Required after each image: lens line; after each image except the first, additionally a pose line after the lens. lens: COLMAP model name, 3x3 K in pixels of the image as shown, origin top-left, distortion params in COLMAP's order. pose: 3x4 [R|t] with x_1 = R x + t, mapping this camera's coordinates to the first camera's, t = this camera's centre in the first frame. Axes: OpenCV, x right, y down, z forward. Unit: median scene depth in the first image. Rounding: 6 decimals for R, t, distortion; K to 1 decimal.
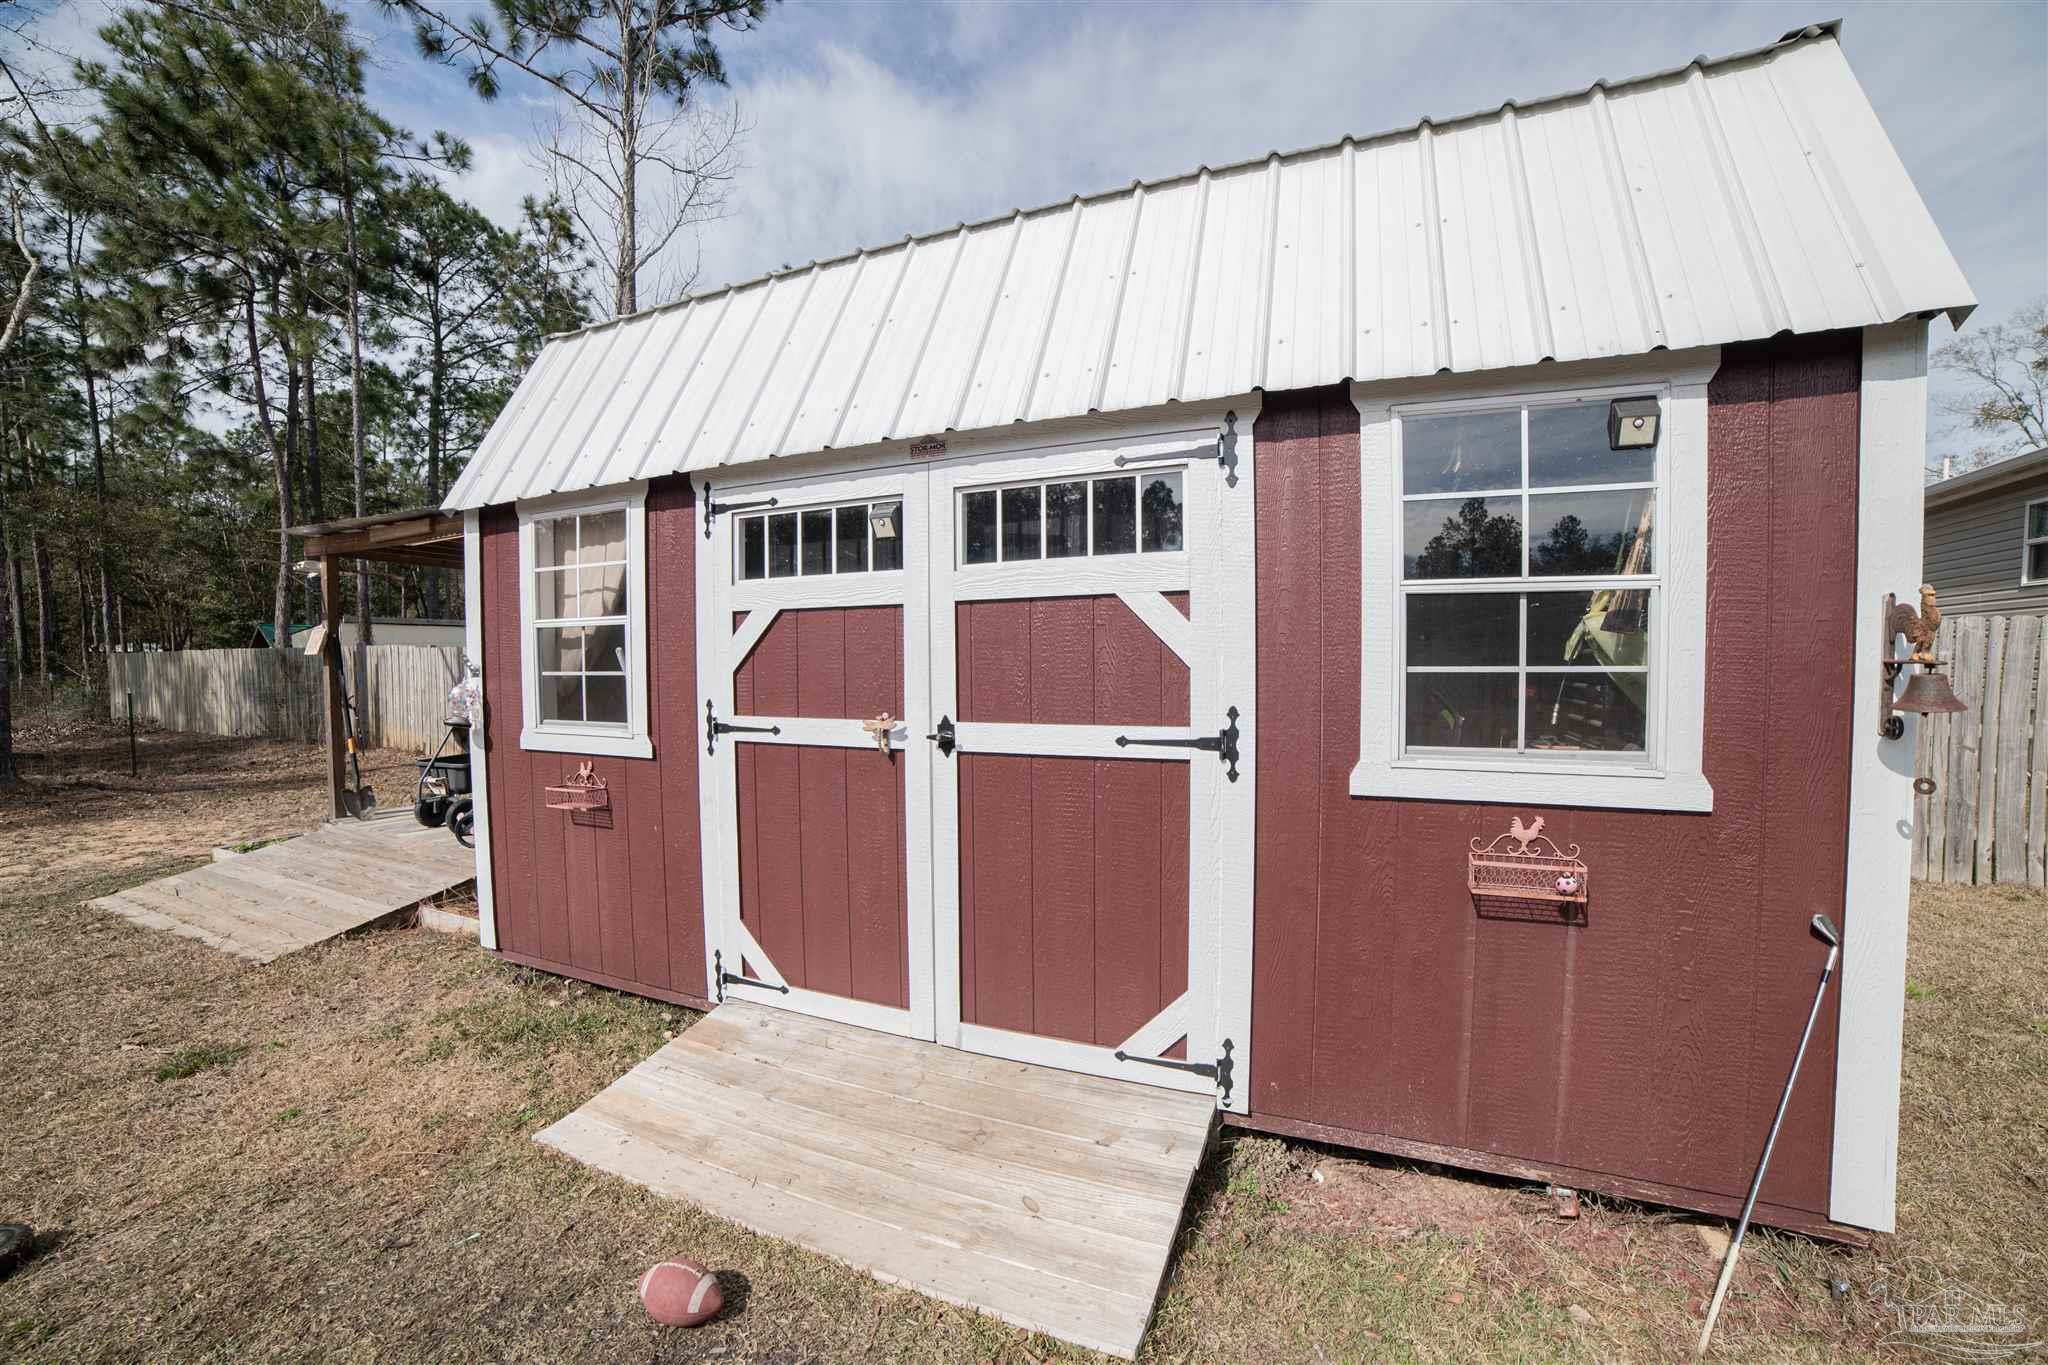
lens RADIAL K [[827.0, 0, 1029.4], [0, 827.0, 691.9], [0, 0, 1]] dist [-0.096407, 0.032095]
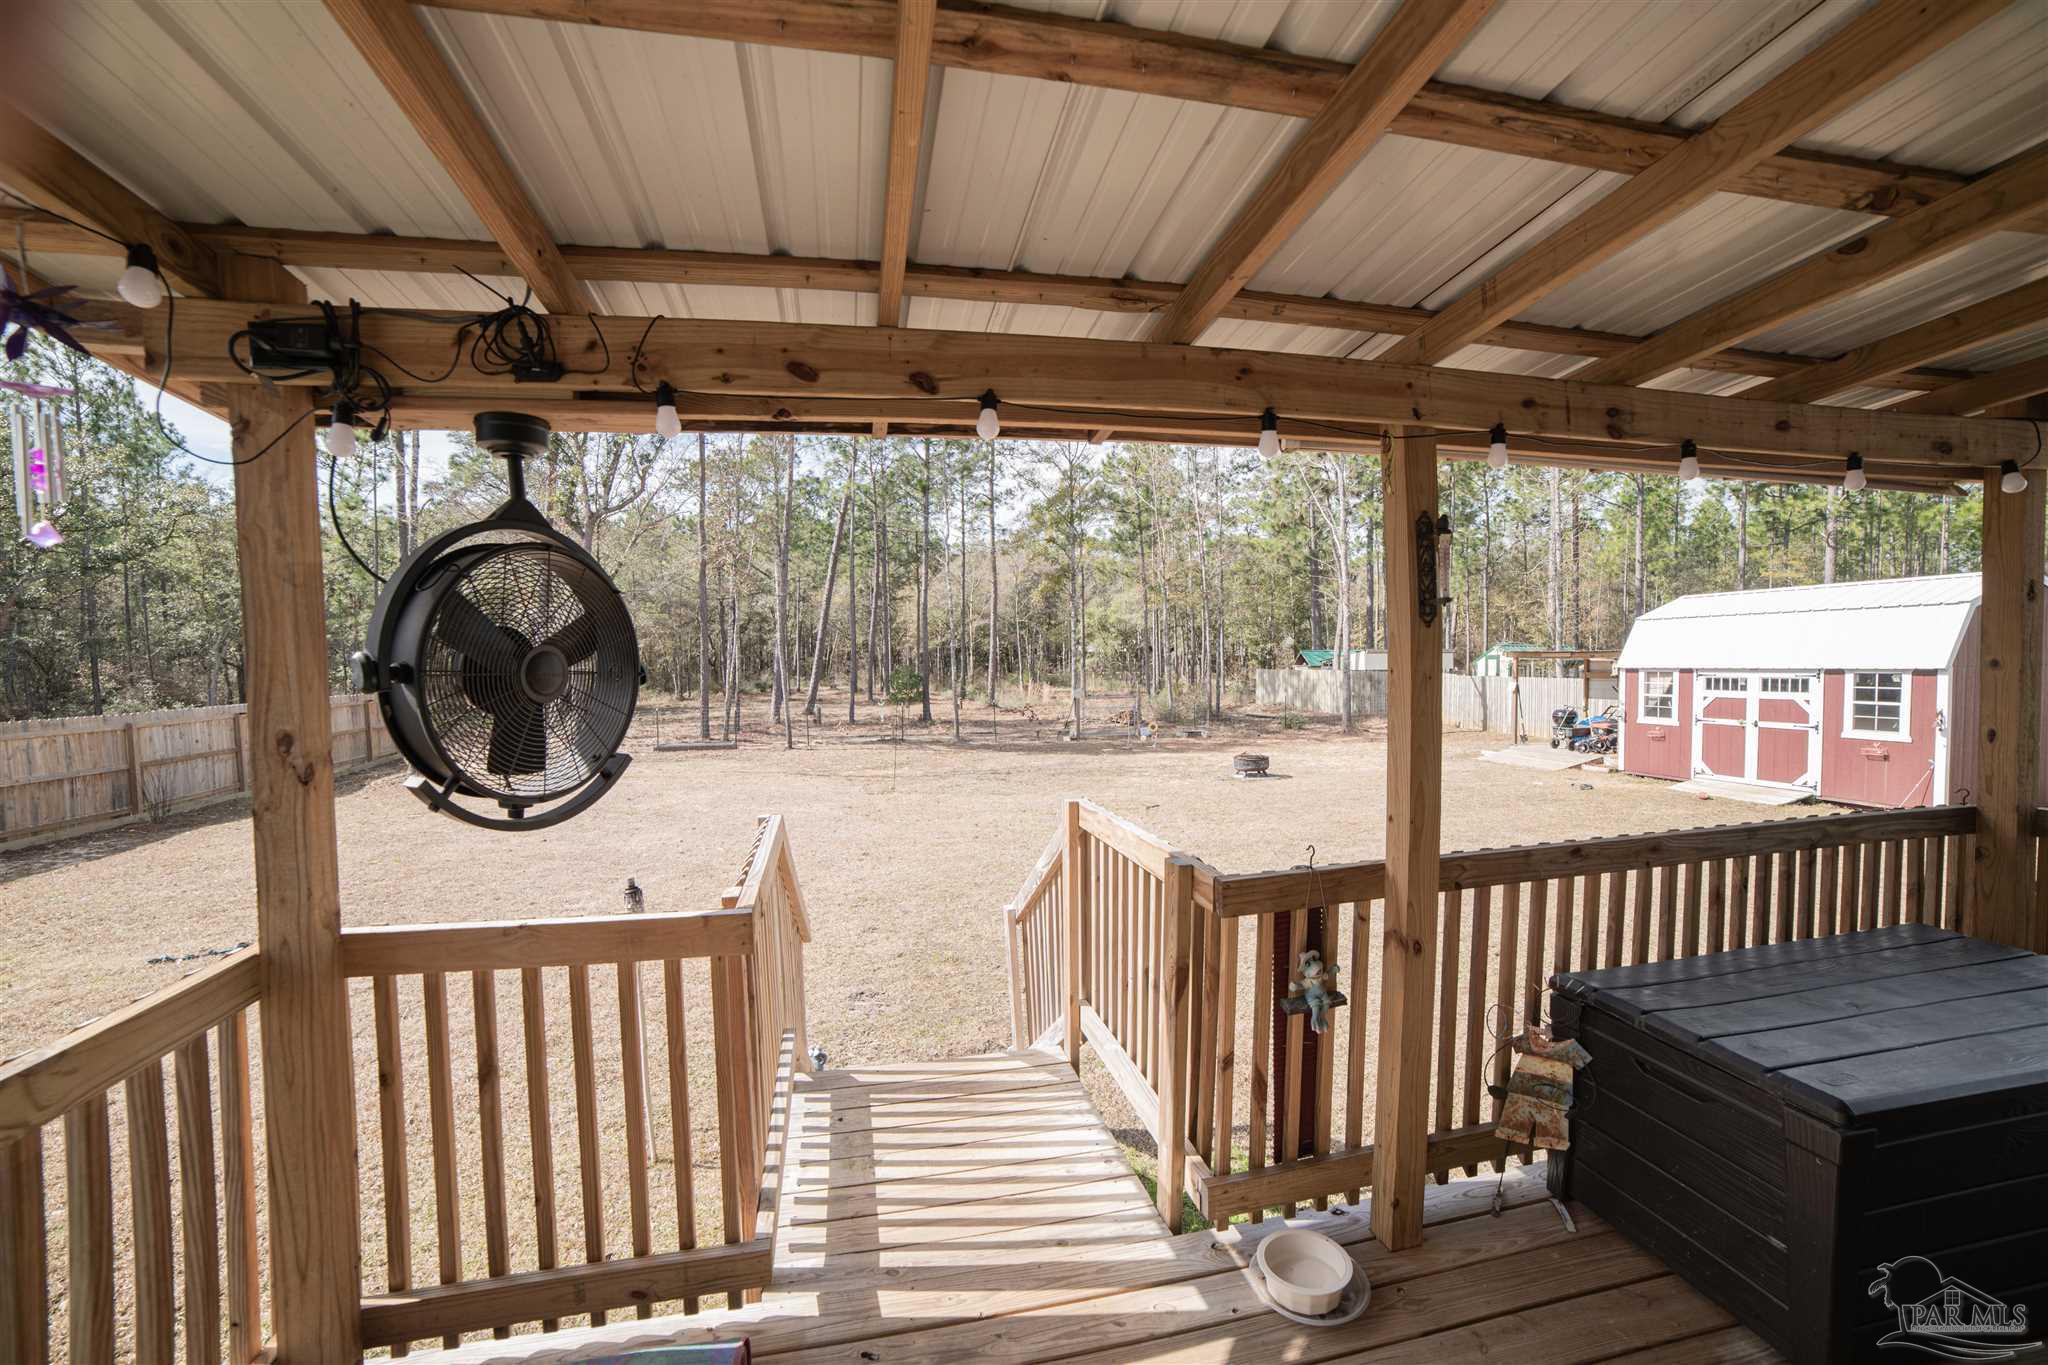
lens RADIAL K [[827.0, 0, 1029.4], [0, 827.0, 691.9], [0, 0, 1]] dist [-0.096407, 0.032095]
pose [[0.626534, 0.029327, -0.778842, 0.858185], [-0.022740, 0.999554, 0.019345, -0.141939], [0.779062, 0.005591, 0.626922, -5.760012]]
